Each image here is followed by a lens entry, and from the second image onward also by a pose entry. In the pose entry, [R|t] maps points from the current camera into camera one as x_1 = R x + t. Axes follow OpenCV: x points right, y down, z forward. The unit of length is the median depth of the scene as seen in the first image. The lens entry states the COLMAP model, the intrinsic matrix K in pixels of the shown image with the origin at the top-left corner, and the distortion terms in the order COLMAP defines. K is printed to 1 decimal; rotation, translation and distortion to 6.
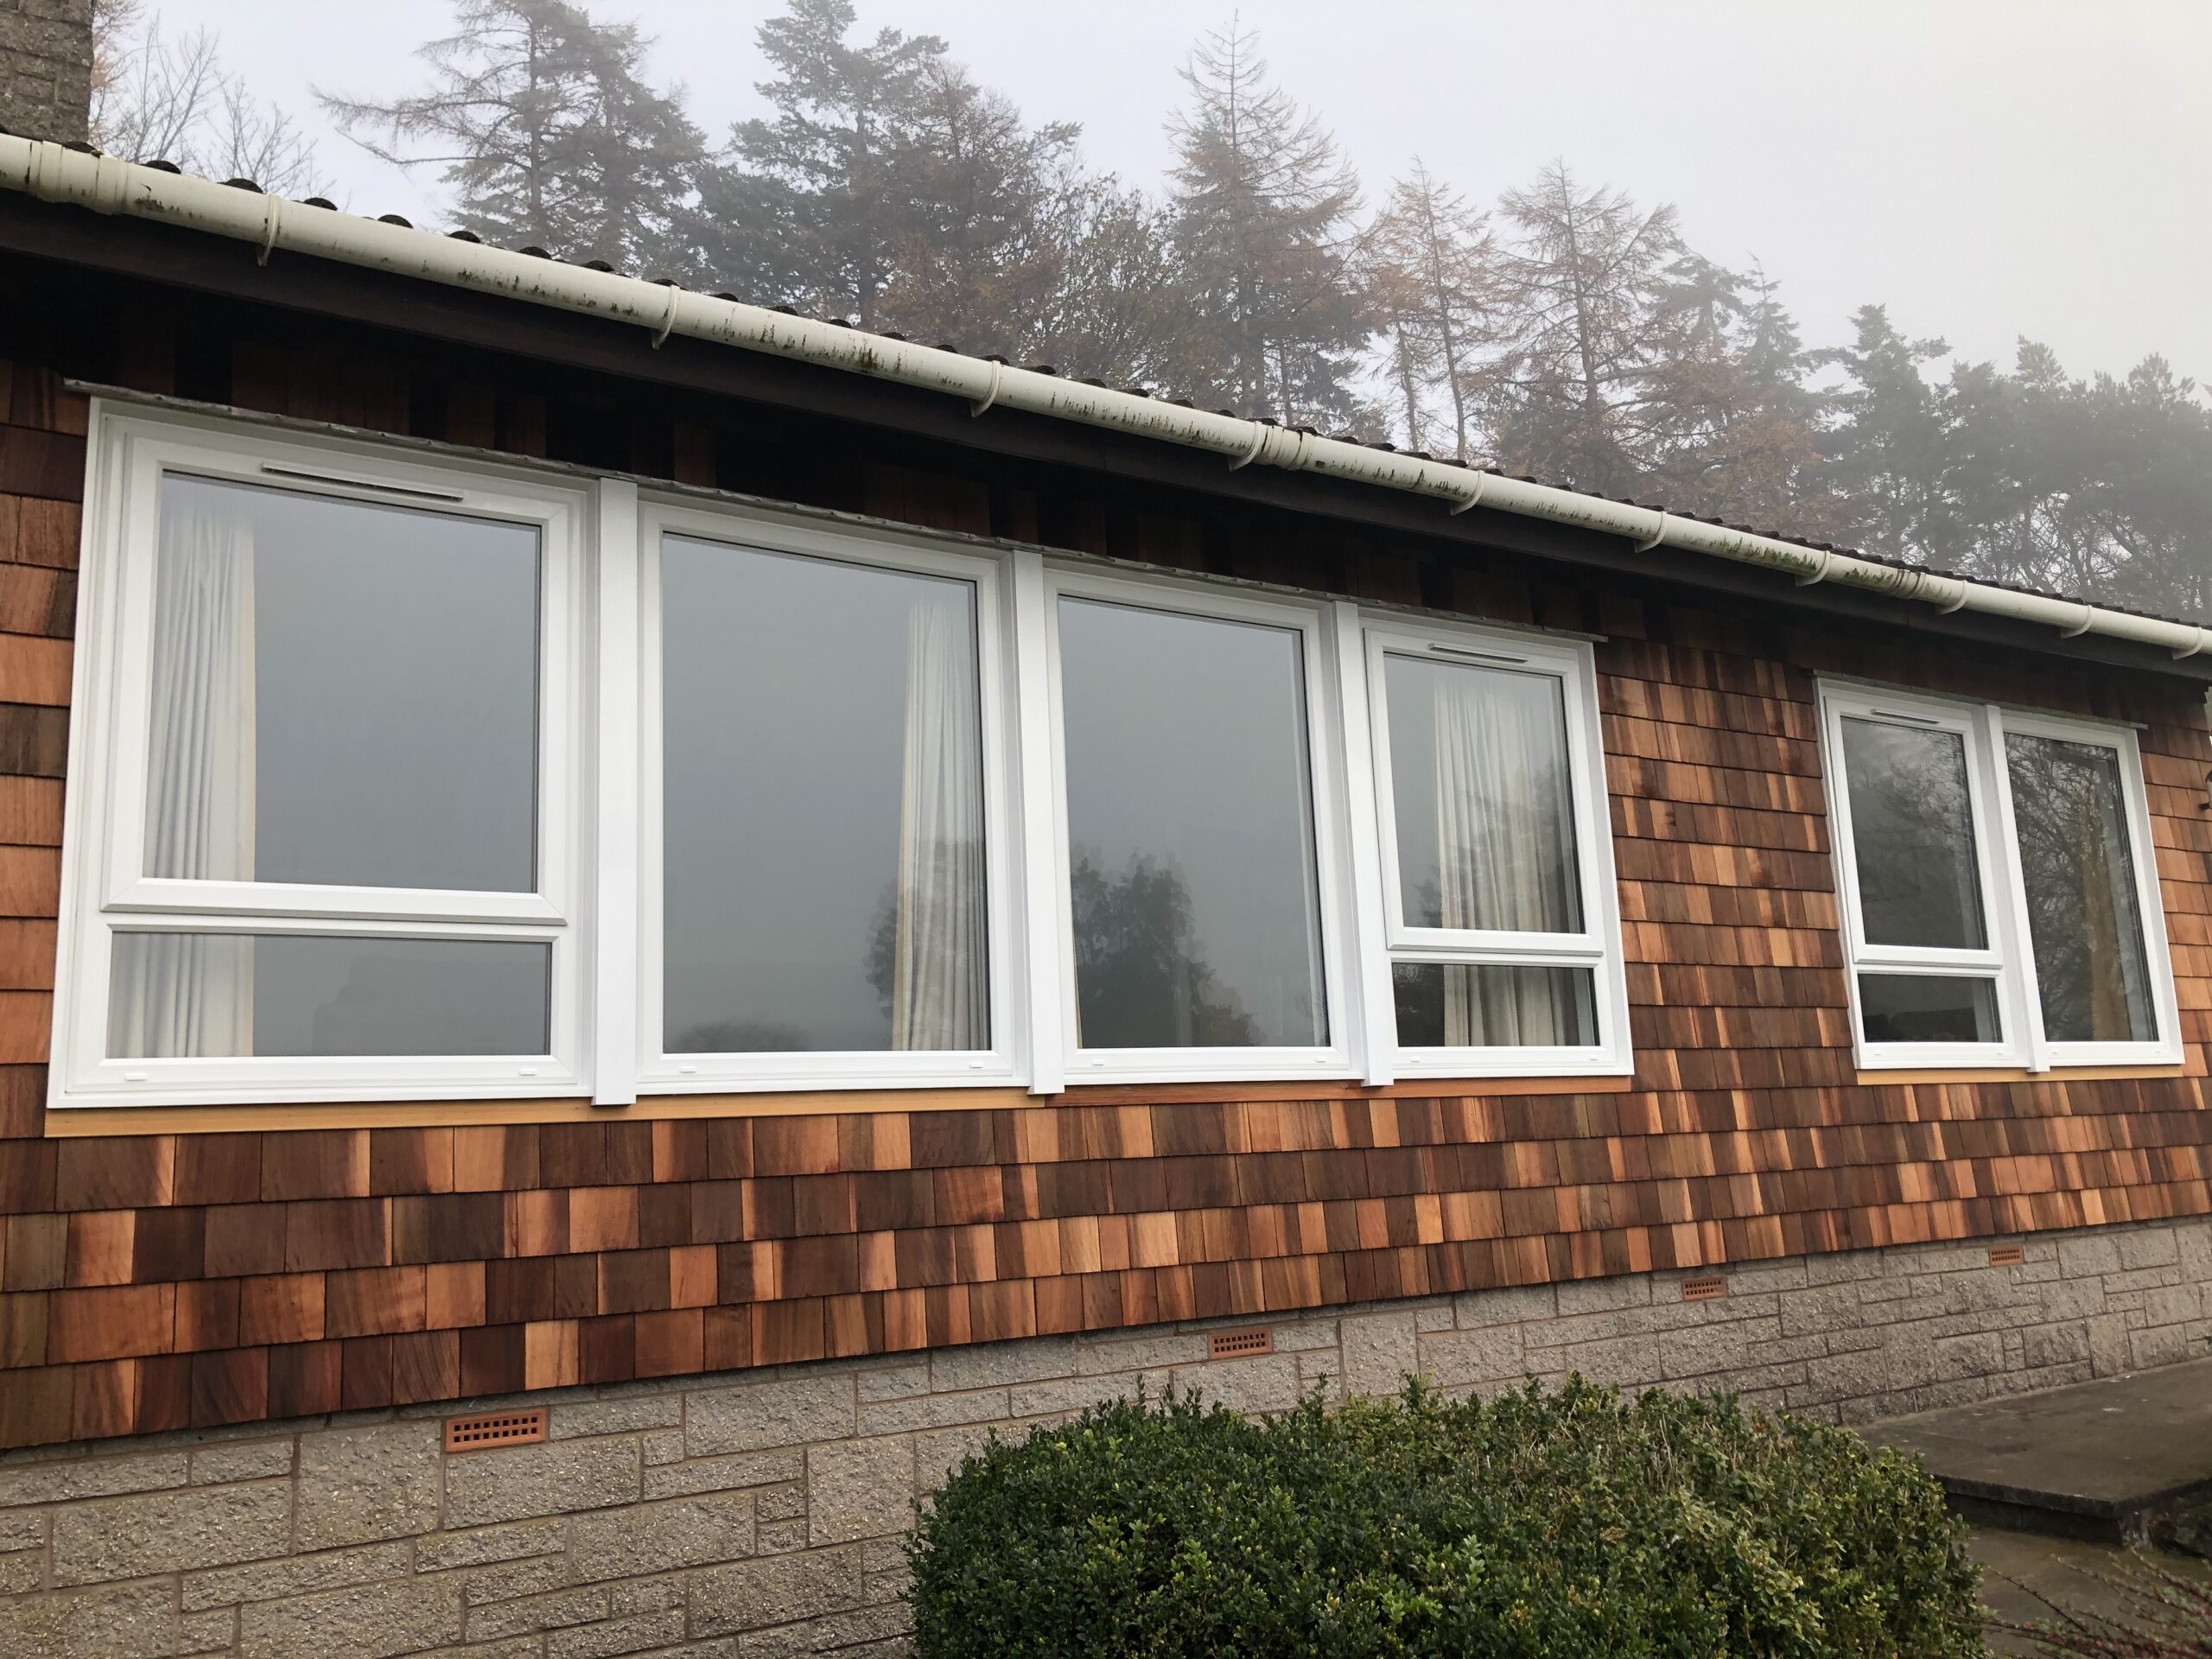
lens RADIAL K [[1816.2, 0, 1067.0], [0, 1816.2, 825.0], [0, 0, 1]] dist [0.008770, 0.003284]
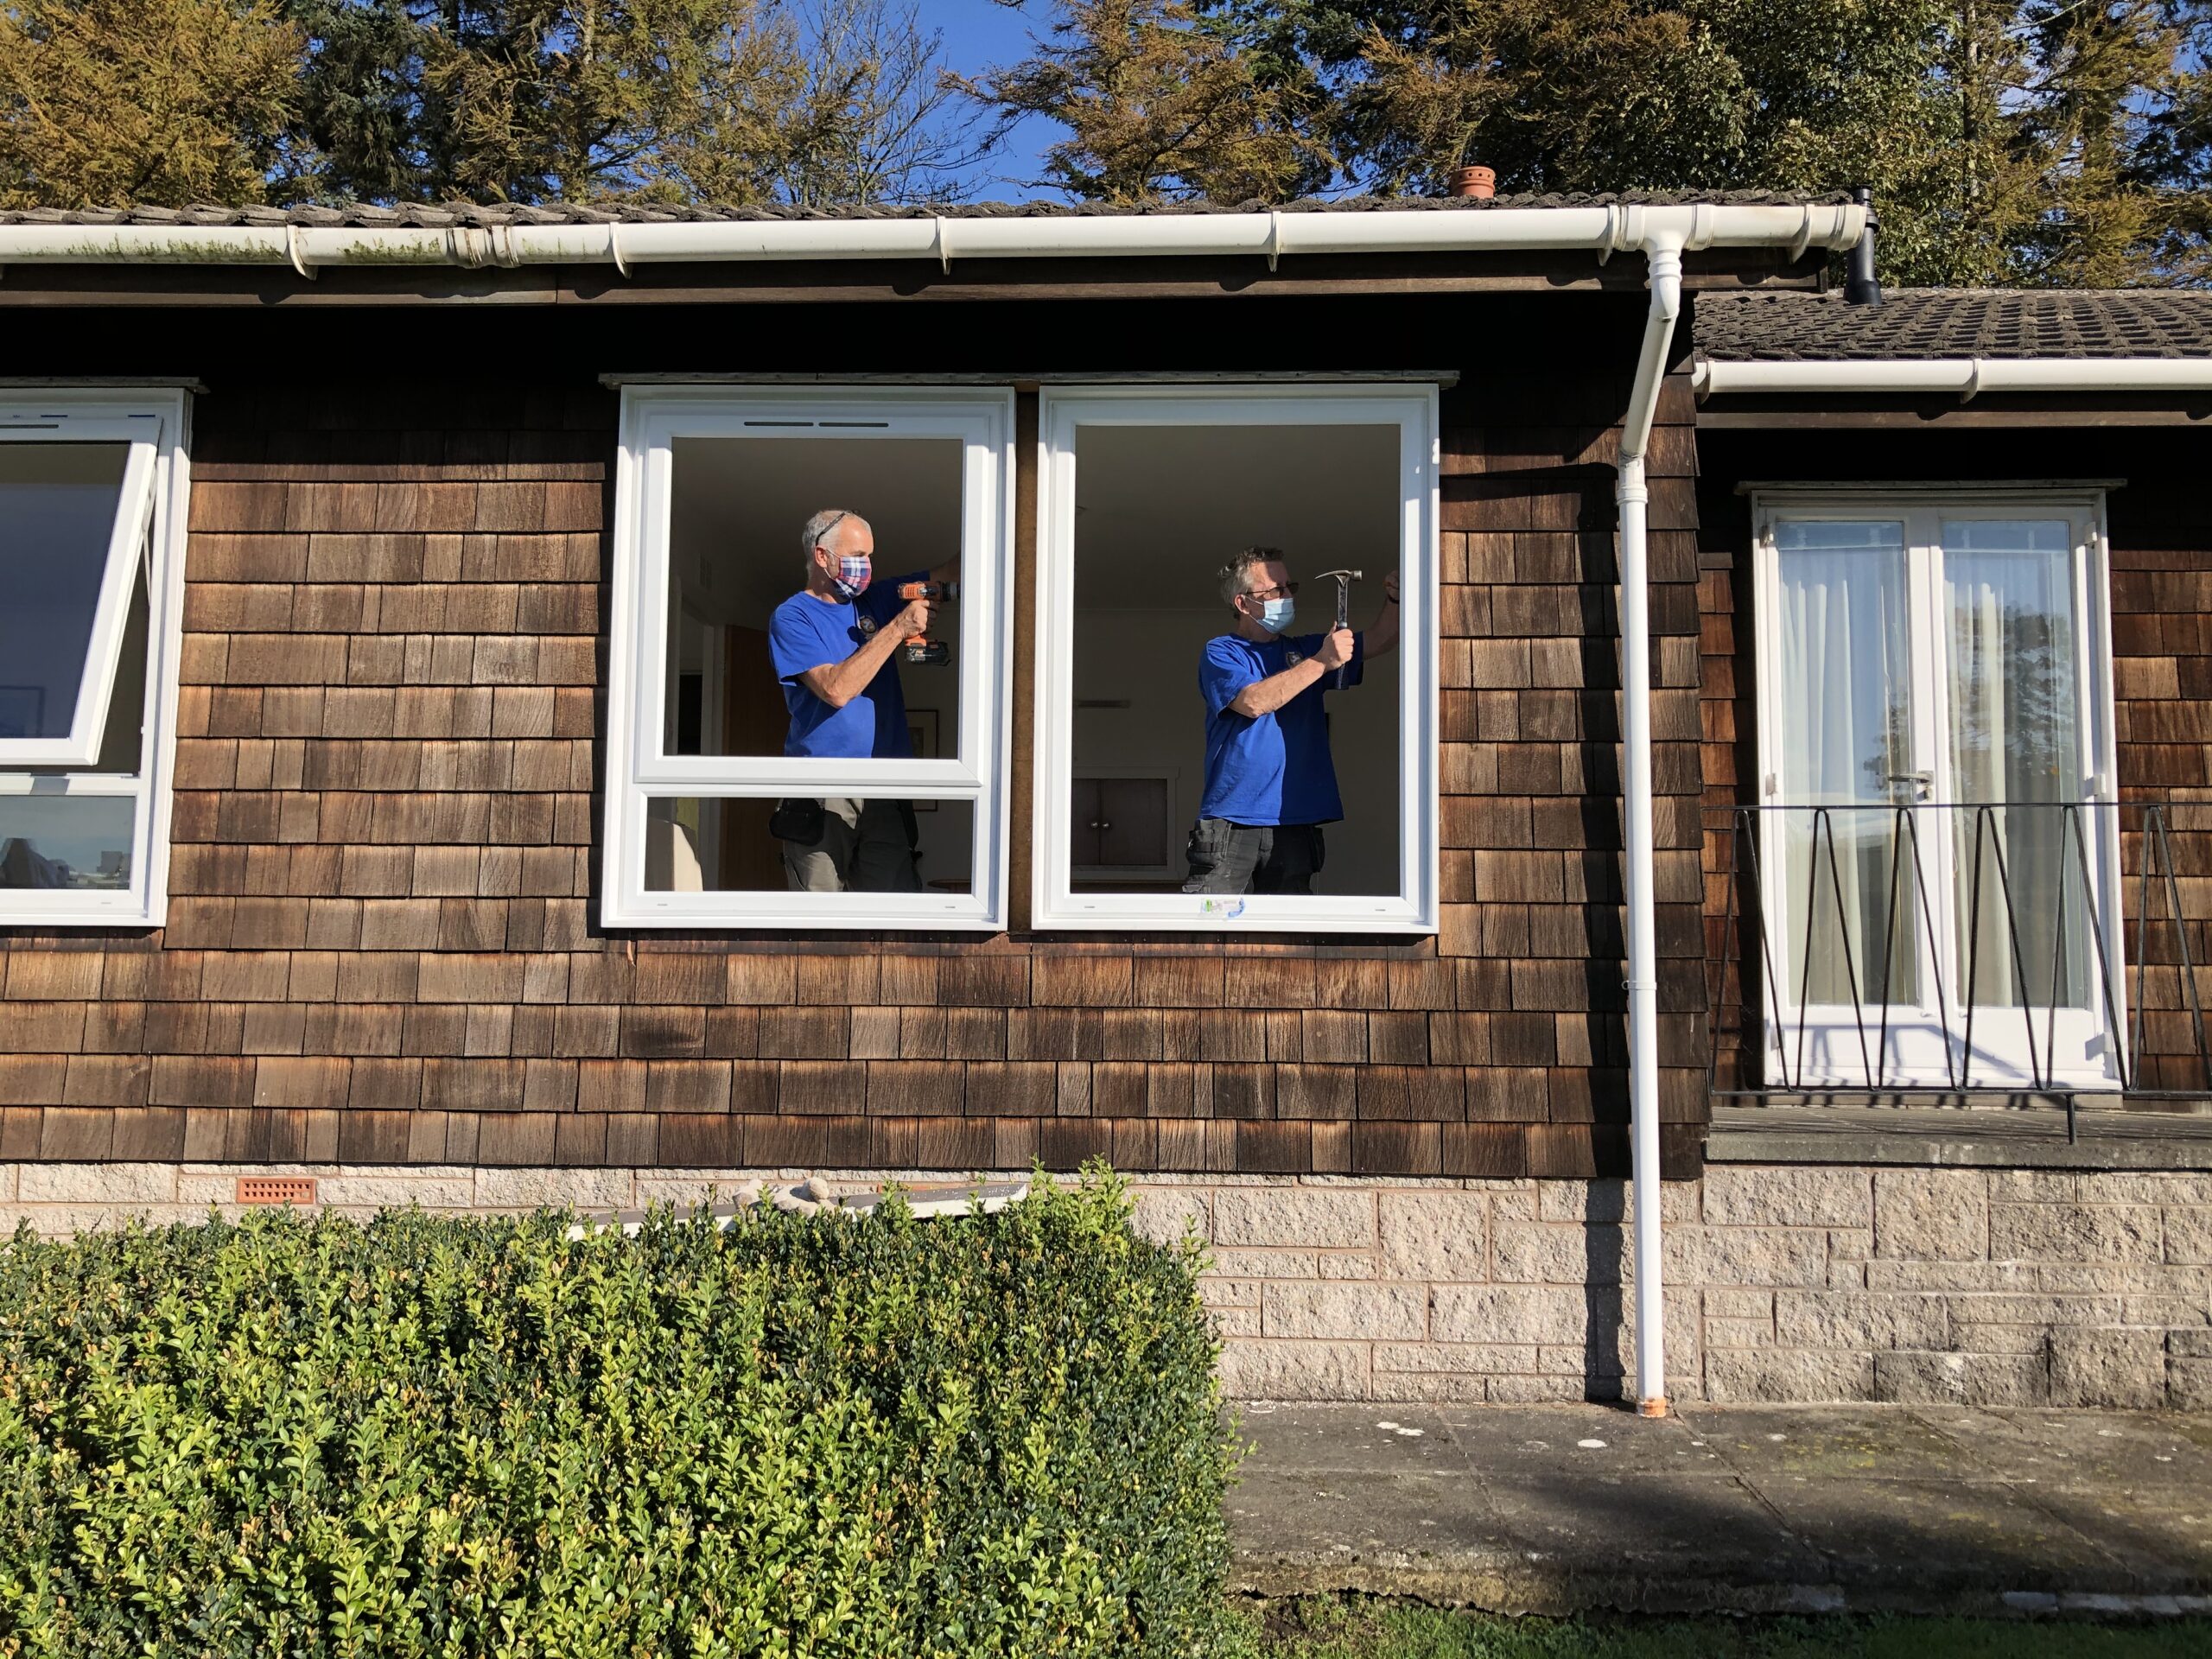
lens RADIAL K [[1878.4, 0, 1106.0], [0, 1878.4, 829.5], [0, 0, 1]] dist [0.006182, 0.012290]
pose [[0.827441, -0.001927, -0.561549, 1.224747], [0.057806, 0.994974, 0.081762, 0.052284], [0.558569, -0.100115, 0.823394, 0.586194]]
